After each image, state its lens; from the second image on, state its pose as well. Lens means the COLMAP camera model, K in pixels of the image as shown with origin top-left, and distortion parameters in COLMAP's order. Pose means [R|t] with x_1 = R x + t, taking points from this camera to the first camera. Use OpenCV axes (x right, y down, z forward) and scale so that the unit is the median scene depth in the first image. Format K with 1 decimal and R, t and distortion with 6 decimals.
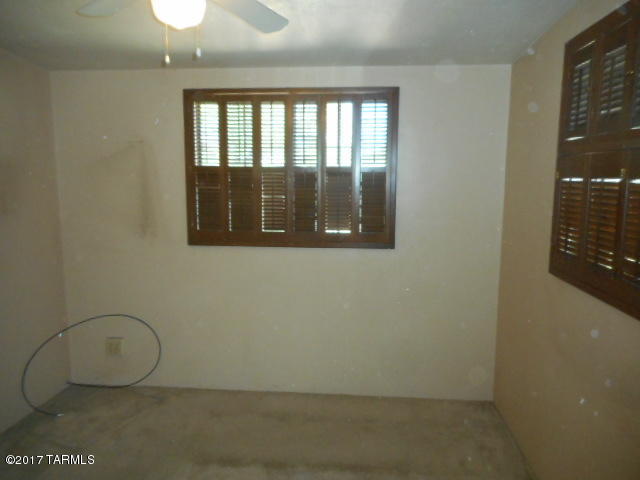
lens RADIAL K [[475.9, 0, 320.0], [0, 475.9, 240.0], [0, 0, 1]] dist [0.001194, -0.000173]
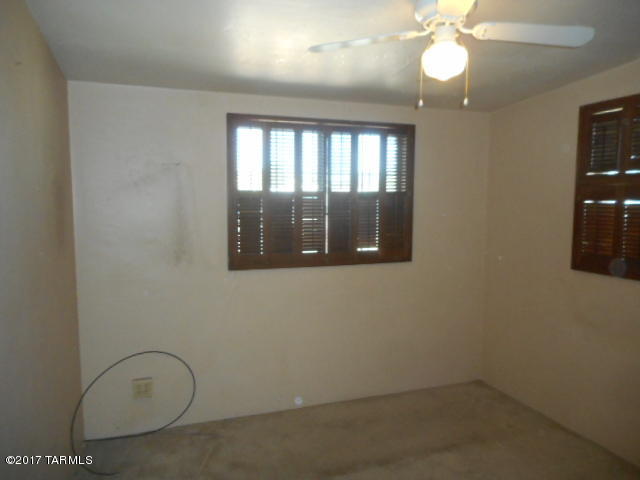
lens RADIAL K [[464.6, 0, 320.0], [0, 464.6, 240.0], [0, 0, 1]] dist [-0.004195, 0.002642]
pose [[0.912901, -0.039226, 0.406291, -0.503186], [0.057033, 0.997865, -0.031808, -0.010528], [-0.404176, 0.052210, 0.913190, 0.048960]]
